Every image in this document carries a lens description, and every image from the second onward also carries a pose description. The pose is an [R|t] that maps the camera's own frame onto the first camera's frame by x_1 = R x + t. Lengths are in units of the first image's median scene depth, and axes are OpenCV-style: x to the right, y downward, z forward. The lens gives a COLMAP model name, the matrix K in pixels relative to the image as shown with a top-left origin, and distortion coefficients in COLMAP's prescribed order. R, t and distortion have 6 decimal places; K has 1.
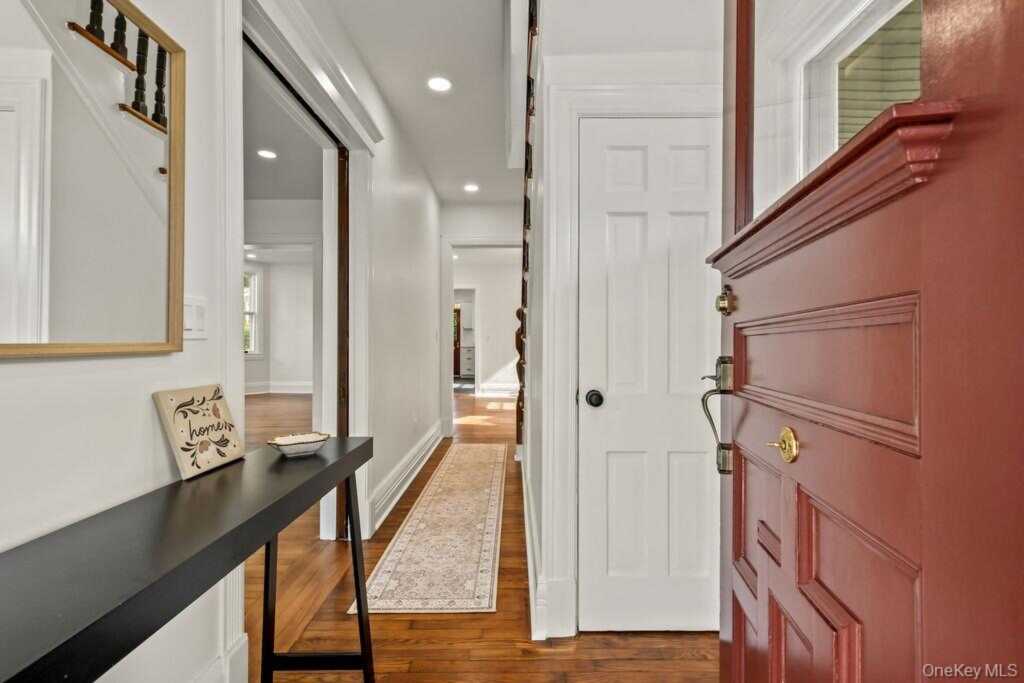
lens RADIAL K [[446.3, 0, 512.0], [0, 446.3, 341.5], [0, 0, 1]] dist [-0.001478, -0.000172]
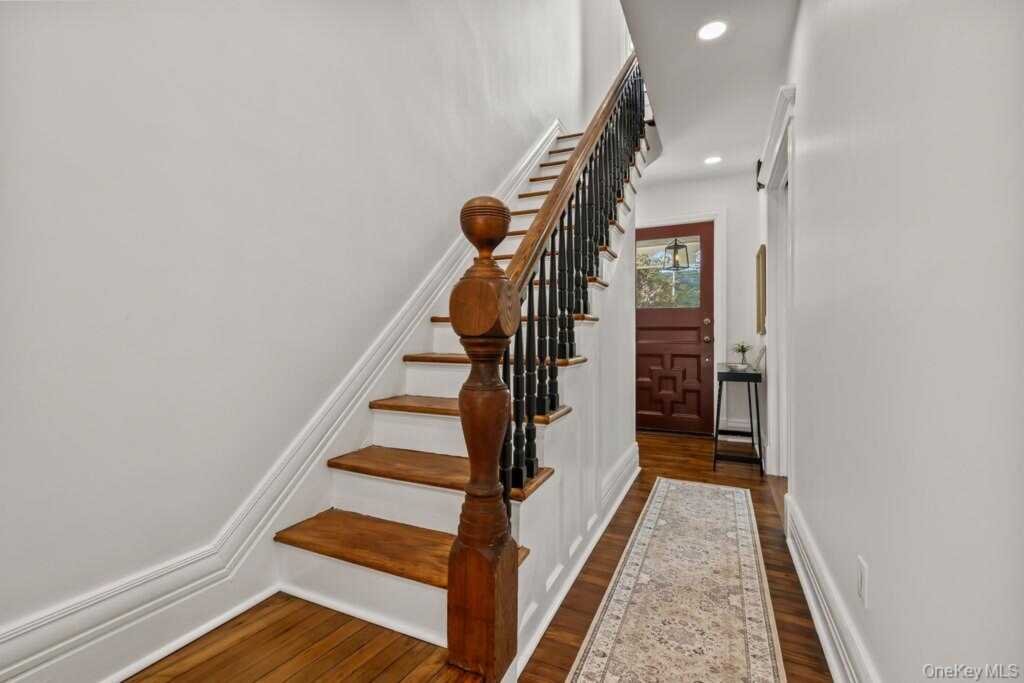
lens RADIAL K [[429.0, 0, 511.6], [0, 429.0, 337.7], [0, 0, 1]] dist [-0.000842, 0.000001]
pose [[-0.902926, -0.001849, 0.429792, -0.186368], [-0.002227, 0.999997, -0.000377, 0.026227], [-0.429791, -0.001297, -0.902928, 2.105723]]
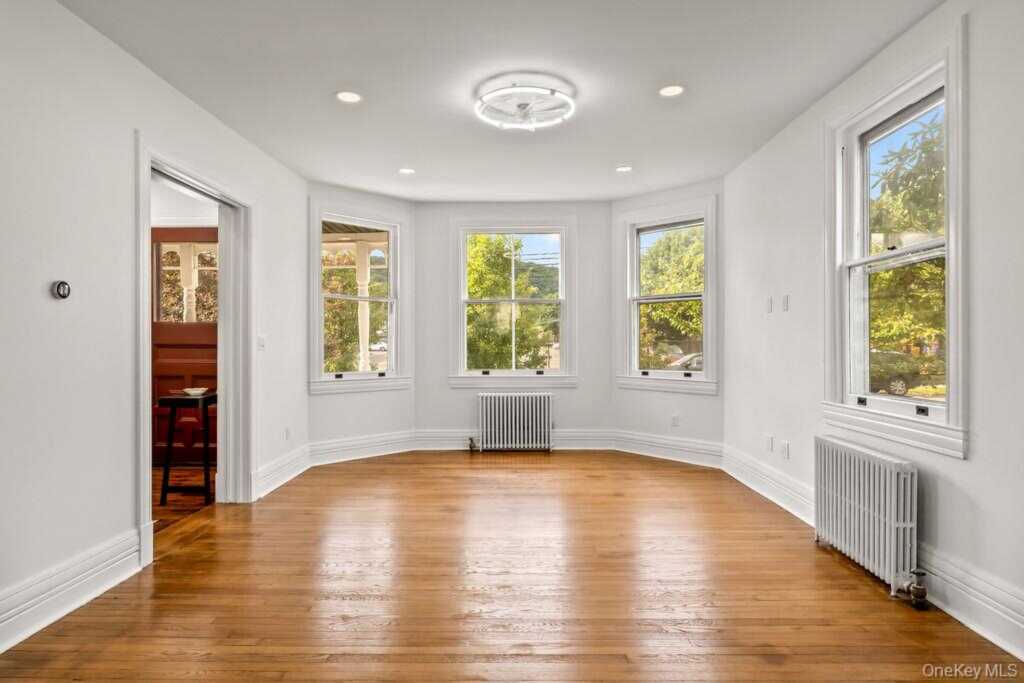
lens RADIAL K [[587.9, 0, 512.0], [0, 587.9, 341.5], [0, 0, 1]] dist [-0.007251, -0.000875]
pose [[-0.999544, -0.001265, 0.030175, -1.279606], [-0.001177, 0.999995, 0.002957, -0.039465], [-0.030179, 0.002920, -0.999540, 2.293774]]
